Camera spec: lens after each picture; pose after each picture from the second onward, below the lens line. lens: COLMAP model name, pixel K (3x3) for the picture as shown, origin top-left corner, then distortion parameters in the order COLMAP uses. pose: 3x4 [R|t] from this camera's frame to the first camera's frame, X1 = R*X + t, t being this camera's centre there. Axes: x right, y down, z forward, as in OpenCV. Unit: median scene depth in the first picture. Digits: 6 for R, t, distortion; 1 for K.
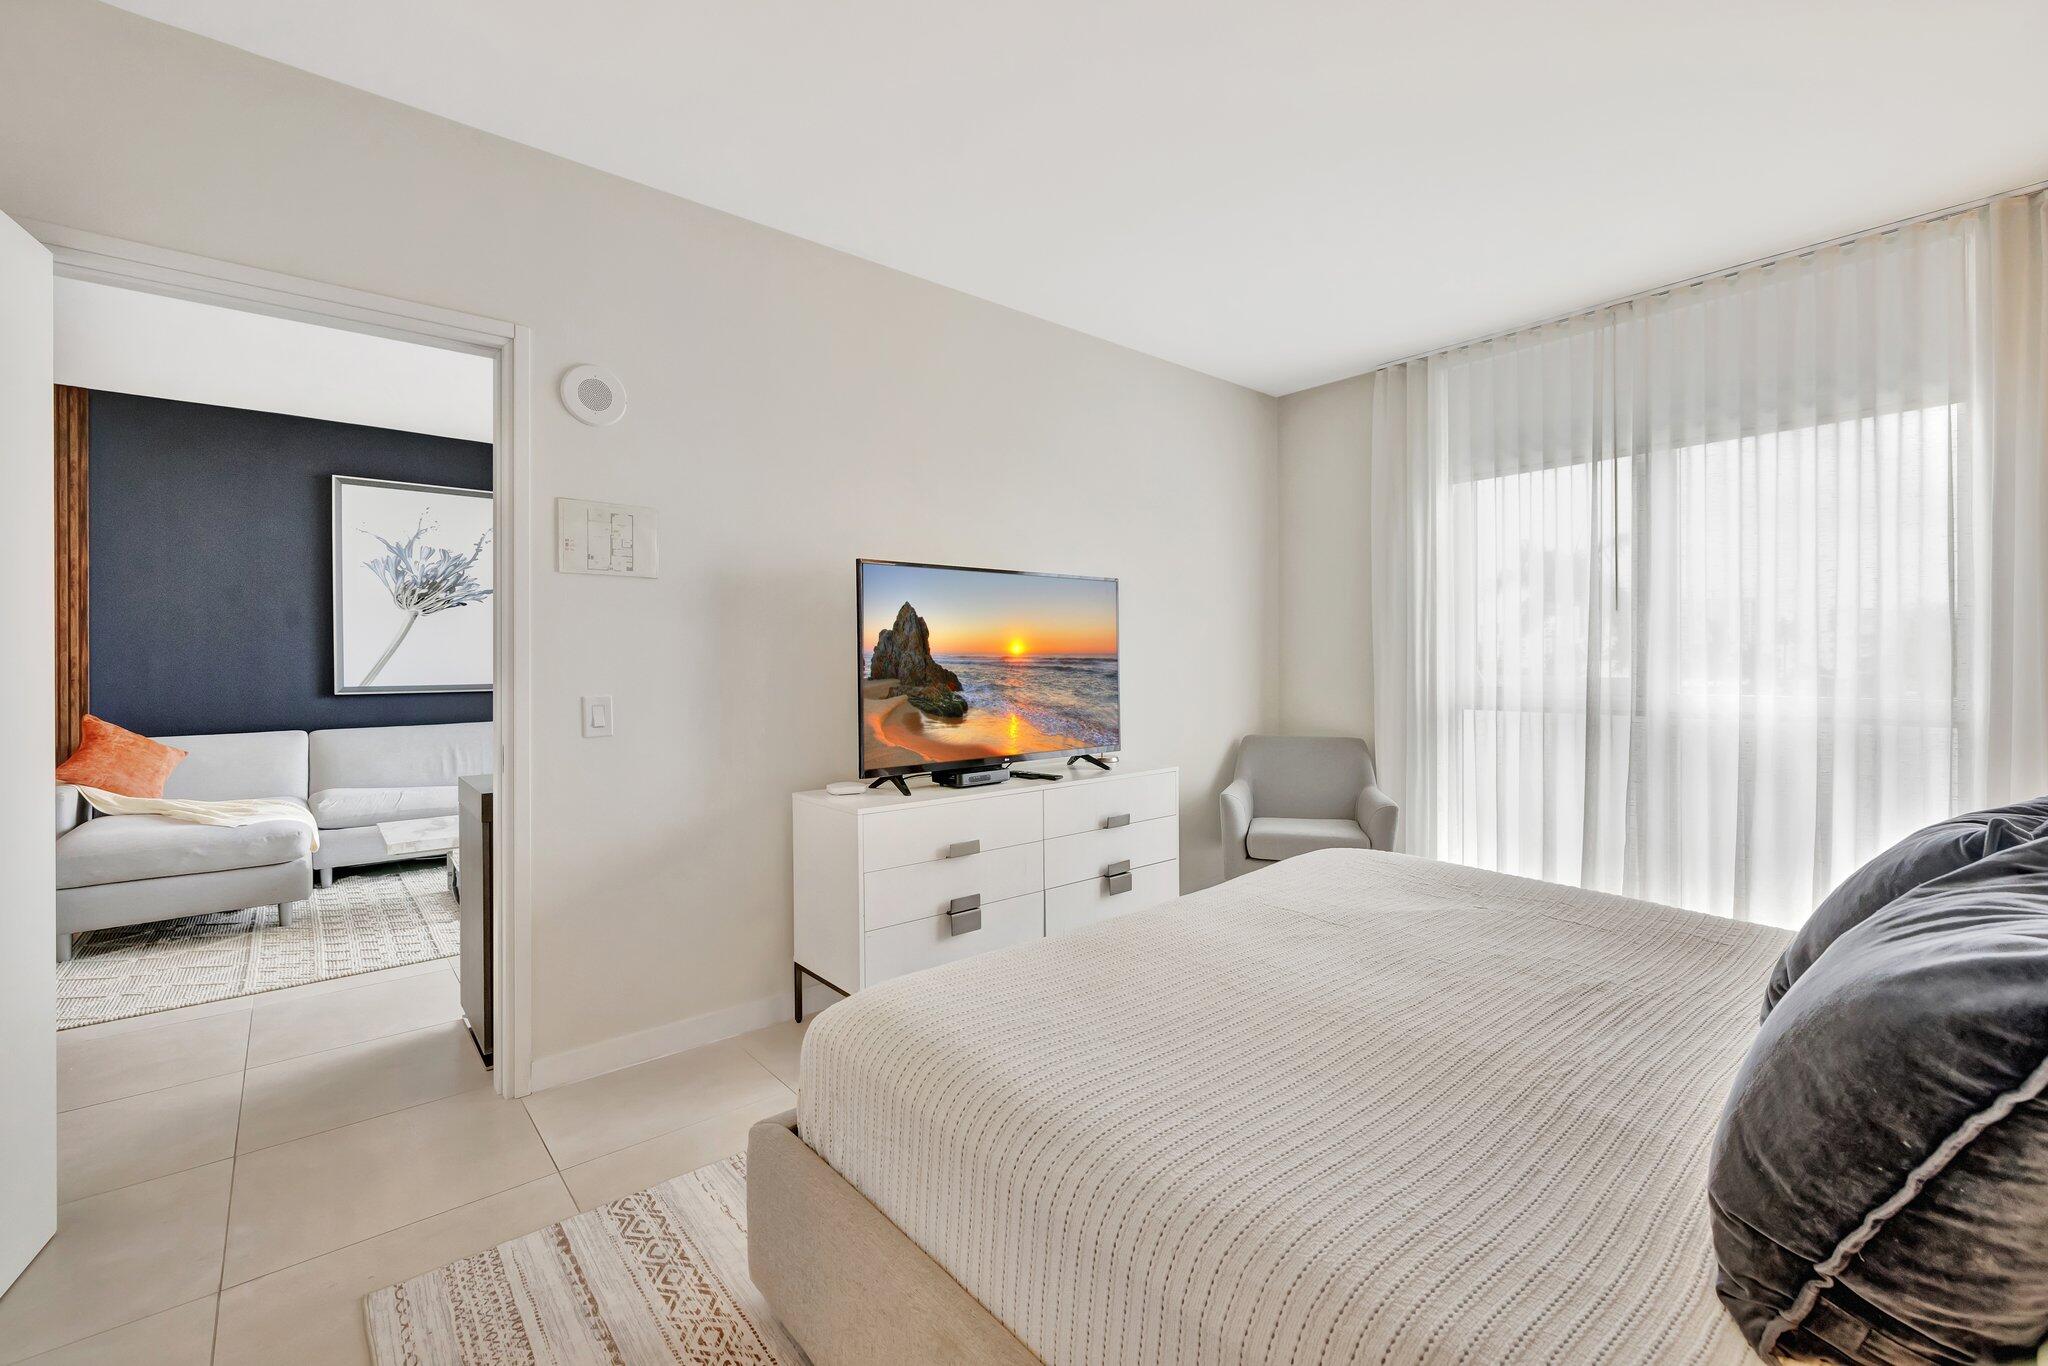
lens RADIAL K [[856.3, 0, 1016.3], [0, 856.3, 666.9], [0, 0, 1]] dist [-0.001444, 0.000035]
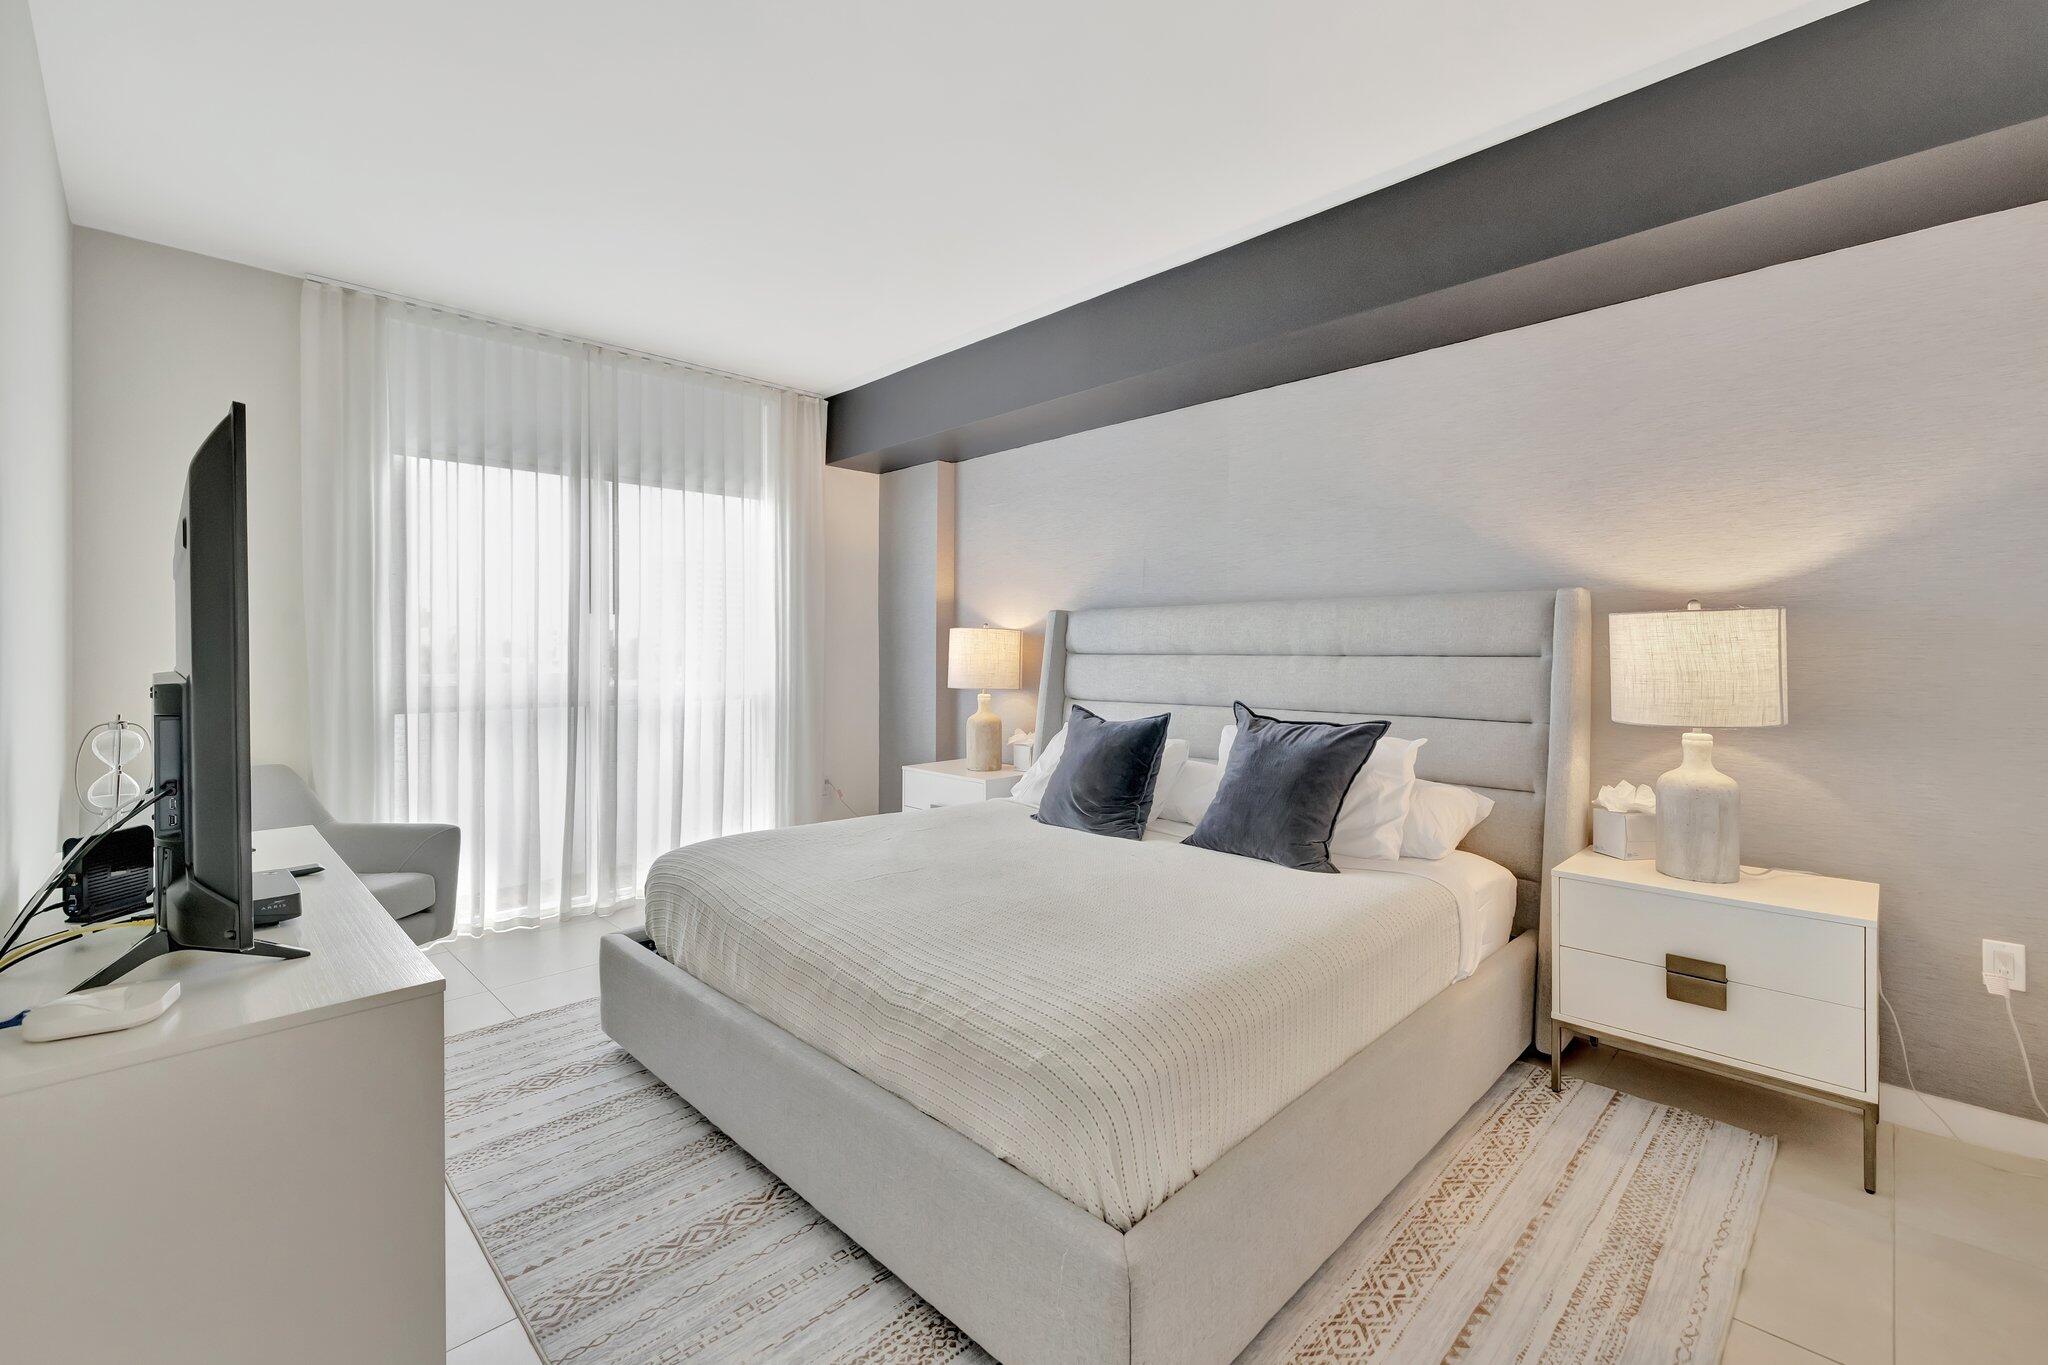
lens RADIAL K [[840.3, 0, 1018.0], [0, 840.3, 656.0], [0, 0, 1]] dist [0.000874, 0.000127]
pose [[-0.087614, 0.003298, 0.996149, -0.461897], [0.025228, 0.999681, -0.001091, 0.008640], [-0.995835, 0.025035, -0.087669, 0.529388]]
